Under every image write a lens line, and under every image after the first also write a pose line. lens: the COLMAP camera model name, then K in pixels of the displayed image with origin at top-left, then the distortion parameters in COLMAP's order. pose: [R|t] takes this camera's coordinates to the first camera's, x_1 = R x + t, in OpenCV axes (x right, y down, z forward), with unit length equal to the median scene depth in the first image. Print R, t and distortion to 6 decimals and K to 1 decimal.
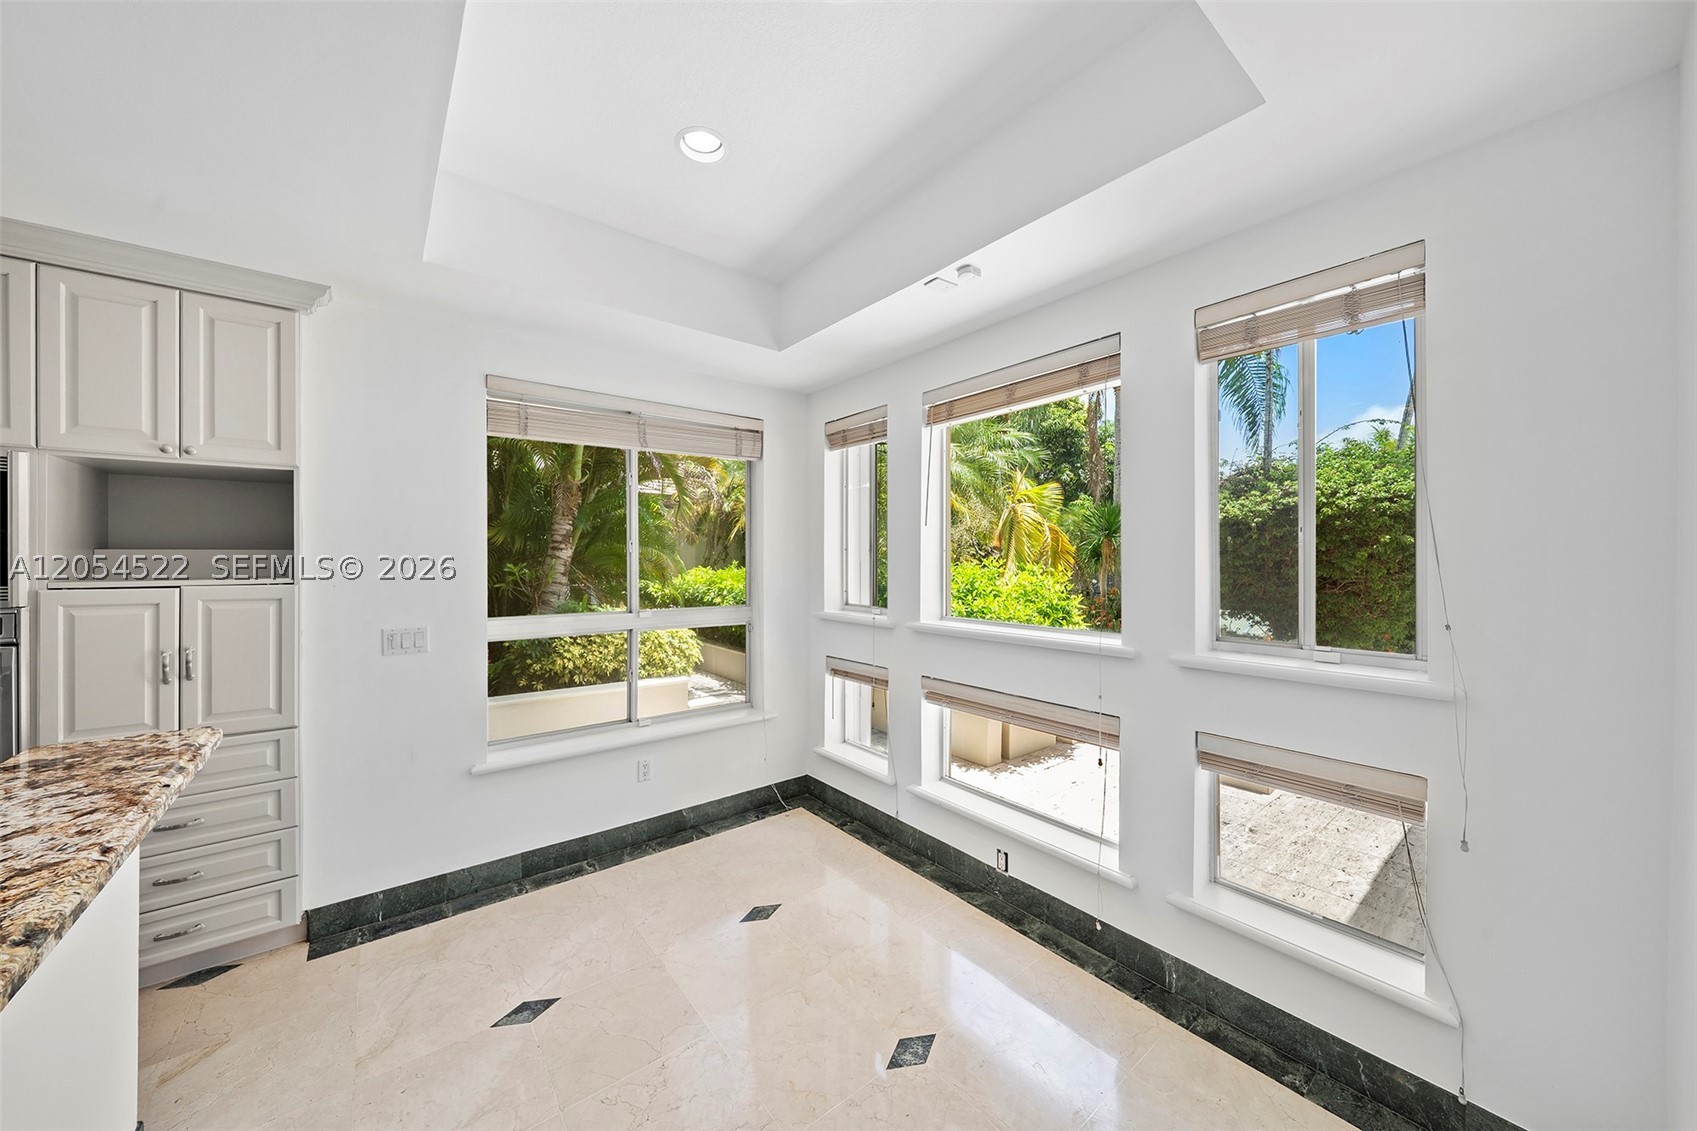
lens RADIAL K [[583.7, 0, 832.4], [0, 583.7, 566.1], [0, 0, 1]] dist [-0.001386, -0.000272]
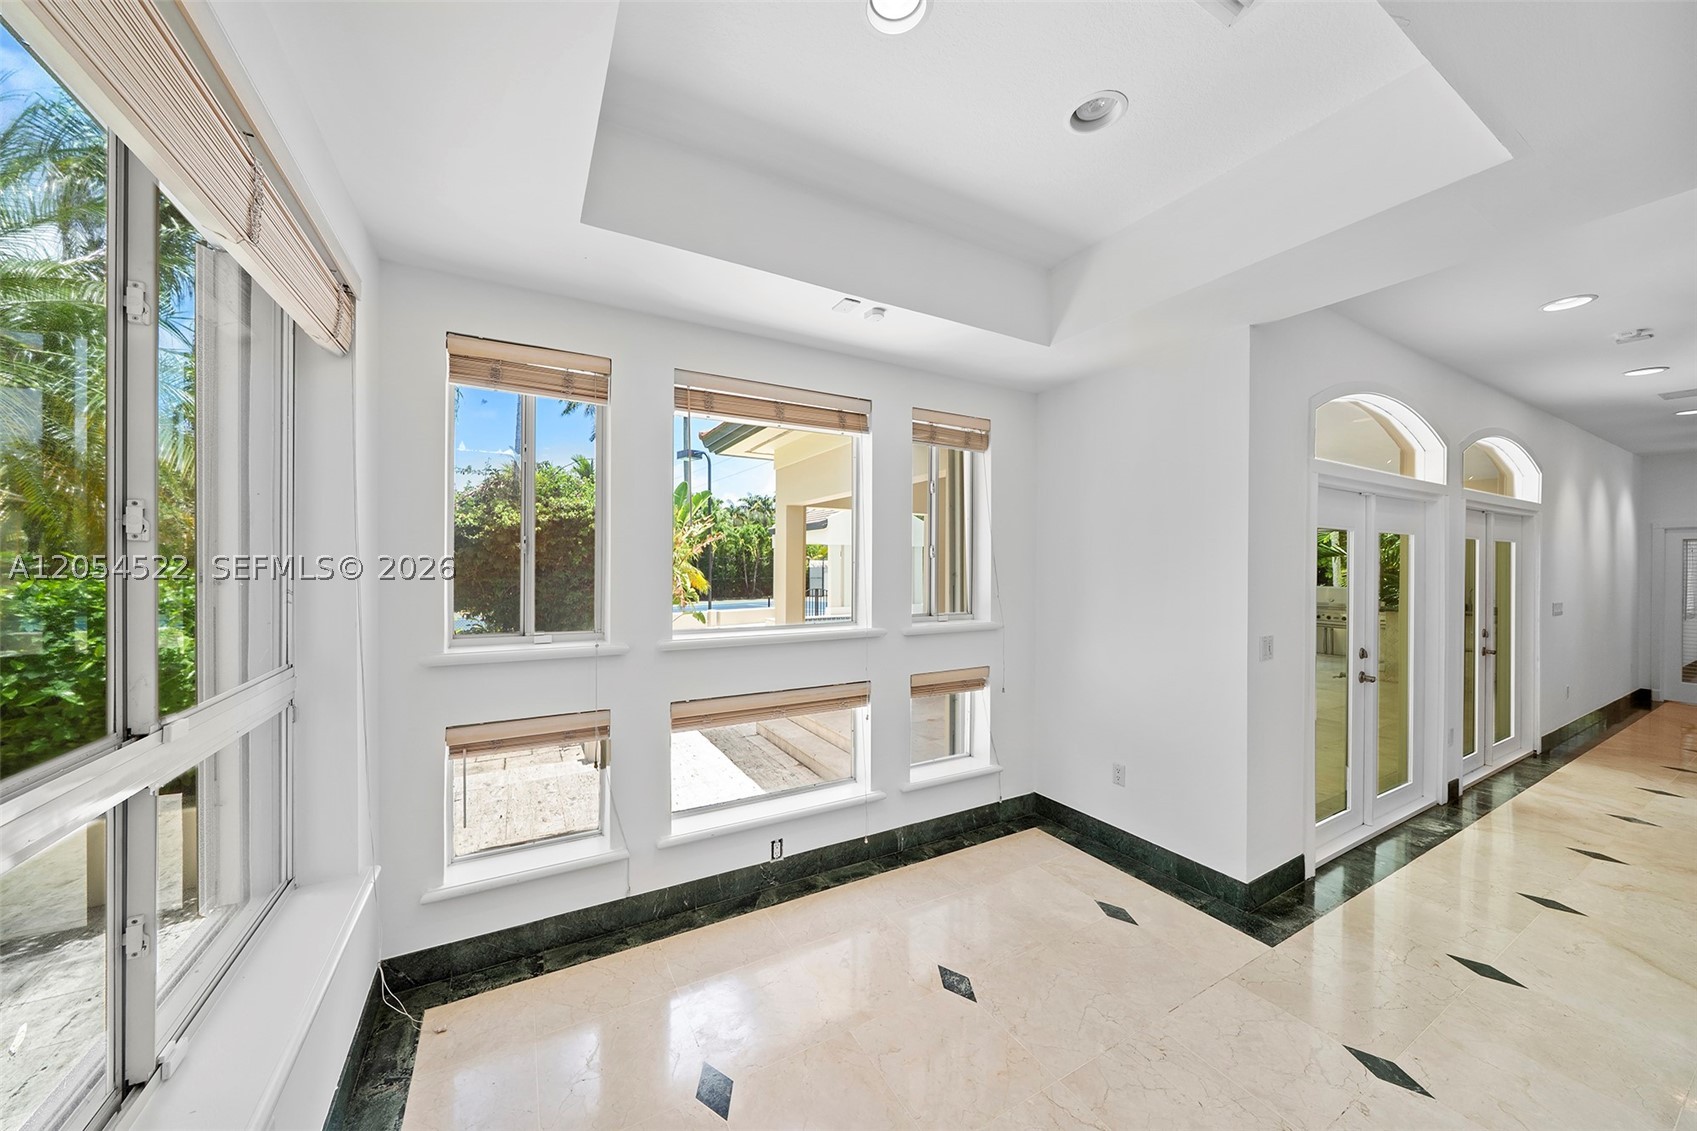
lens RADIAL K [[583.7, 0, 832.4], [0, 583.7, 566.1], [0, 0, 1]] dist [-0.001386, -0.000272]
pose [[0.162448, -0.009258, 0.986674, -0.718745], [-0.000285, 0.999956, 0.009429, -0.020771], [-0.986717, -0.001813, 0.162439, 0.709484]]
